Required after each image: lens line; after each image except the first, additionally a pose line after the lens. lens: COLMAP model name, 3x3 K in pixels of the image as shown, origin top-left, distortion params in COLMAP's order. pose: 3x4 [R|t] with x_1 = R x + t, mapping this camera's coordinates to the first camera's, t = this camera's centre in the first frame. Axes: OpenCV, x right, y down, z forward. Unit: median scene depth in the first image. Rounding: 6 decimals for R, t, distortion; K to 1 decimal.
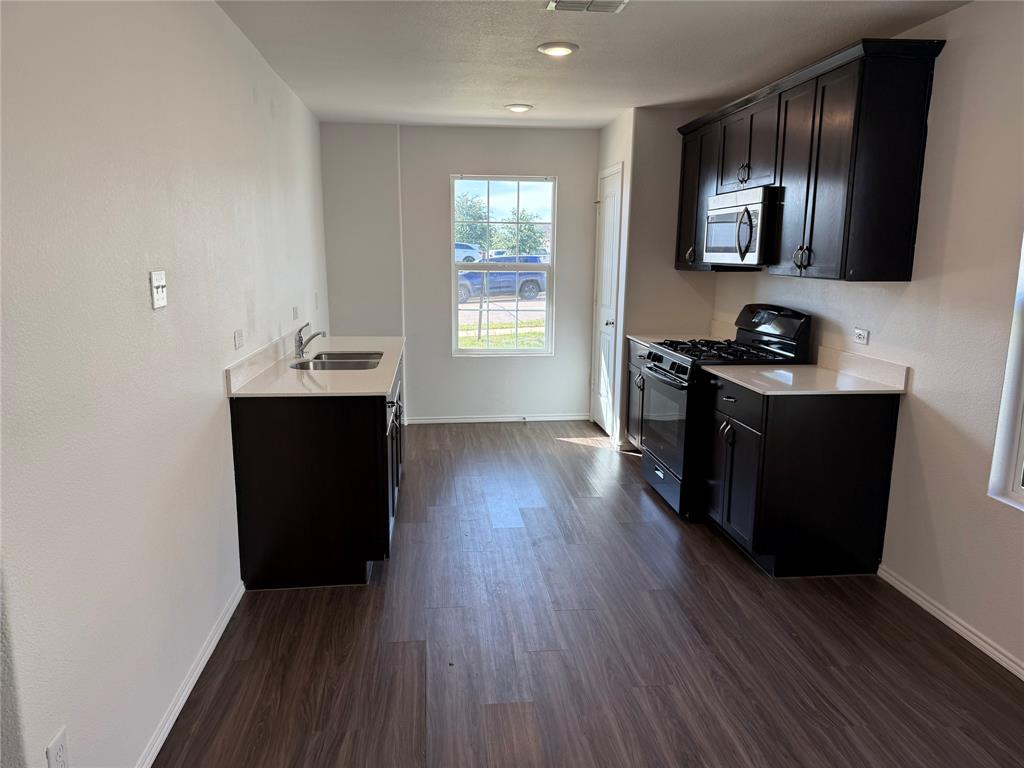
lens RADIAL K [[705.6, 0, 512.0], [0, 705.6, 384.0], [0, 0, 1]] dist [0.104523, -0.117221]
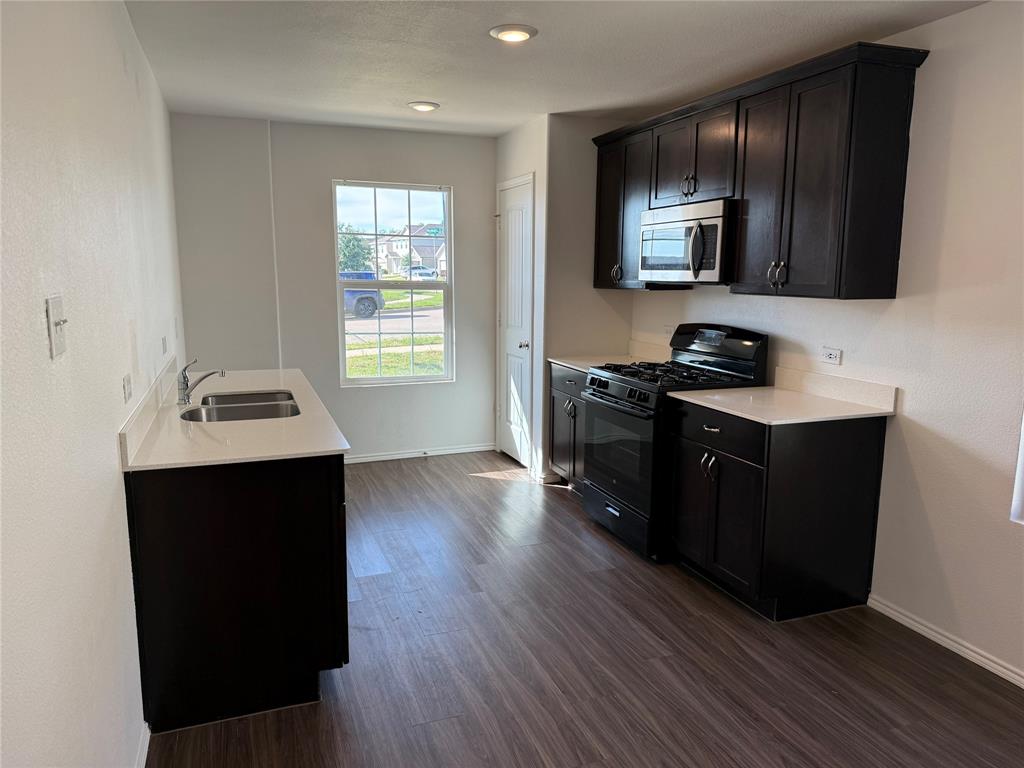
lens RADIAL K [[705.6, 0, 512.0], [0, 705.6, 384.0], [0, 0, 1]] dist [0.104523, -0.117221]
pose [[0.967797, -0.041240, 0.248329, -0.145166], [0.046936, 0.998752, -0.017057, -0.028213], [-0.247316, 0.028163, 0.968525, 0.153078]]
